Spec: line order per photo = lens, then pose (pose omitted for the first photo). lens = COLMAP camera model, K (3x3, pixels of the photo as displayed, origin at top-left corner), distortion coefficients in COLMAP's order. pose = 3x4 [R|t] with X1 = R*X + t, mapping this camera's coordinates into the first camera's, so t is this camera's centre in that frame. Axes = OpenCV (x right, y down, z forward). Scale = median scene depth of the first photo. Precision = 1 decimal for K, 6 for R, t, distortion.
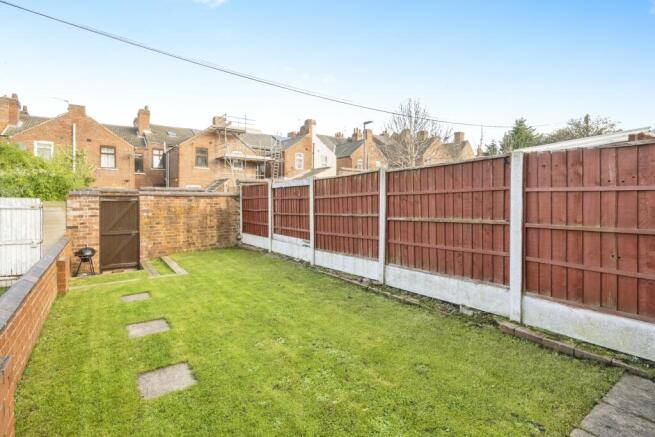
lens RADIAL K [[323.3, 0, 326.7], [0, 323.3, 200.0], [0, 0, 1]] dist [-0.000961, -0.000195]
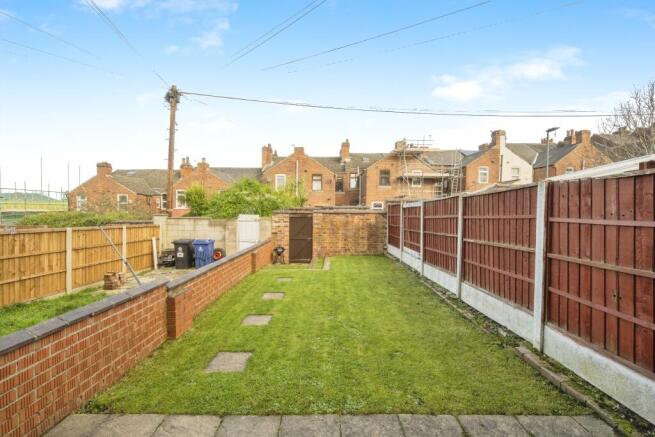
lens RADIAL K [[292.9, 0, 327.5], [0, 292.9, 218.5], [0, 0, 1]] dist [0.001192, 0.000162]
pose [[0.830986, 0.018912, -0.555972, 0.236553], [-0.009152, 0.999751, 0.020328, -0.020075], [0.556218, -0.011804, 0.830952, -0.052315]]
